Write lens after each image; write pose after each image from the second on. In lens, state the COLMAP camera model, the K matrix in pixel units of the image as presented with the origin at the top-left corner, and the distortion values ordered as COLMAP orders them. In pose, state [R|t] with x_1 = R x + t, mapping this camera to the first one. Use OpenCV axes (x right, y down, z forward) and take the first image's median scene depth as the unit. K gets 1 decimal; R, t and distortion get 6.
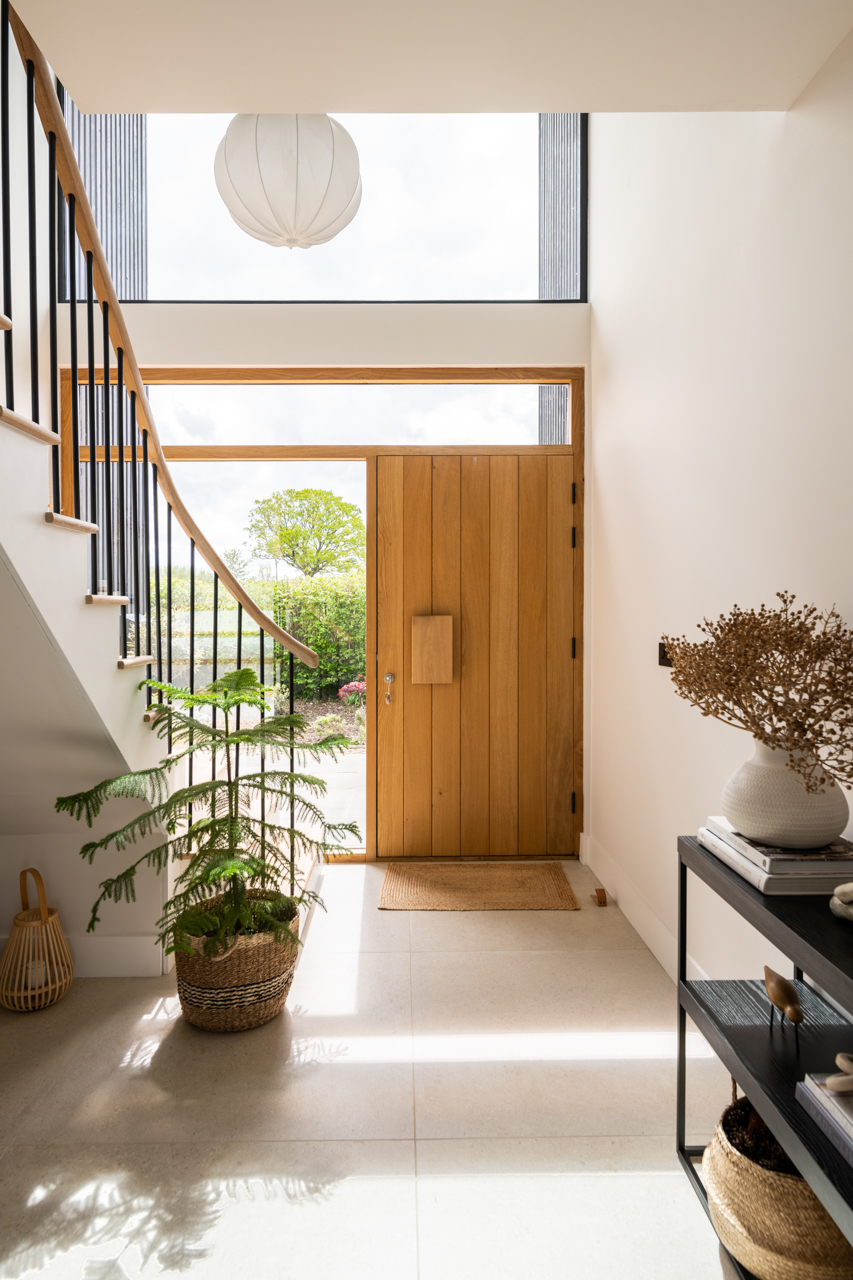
lens RADIAL K [[740.2, 0, 416.9], [0, 740.2, 613.4], [0, 0, 1]] dist [0.005903, -0.003433]
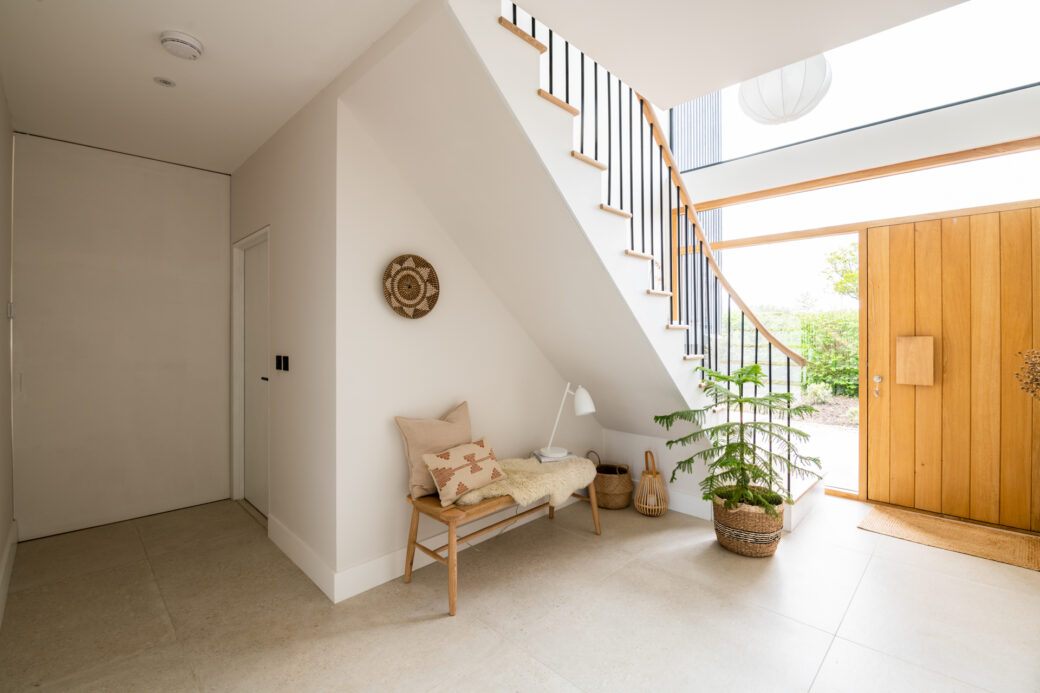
lens RADIAL K [[457.5, 0, 528.9], [0, 457.5, 331.8], [0, 0, 1]] dist [-0.004756, -0.000226]
pose [[0.704287, 0.002847, -0.709909, 0.122392], [-0.005999, 0.999980, -0.001942, 0.000396], [0.709890, 0.005627, 0.704290, -0.131784]]
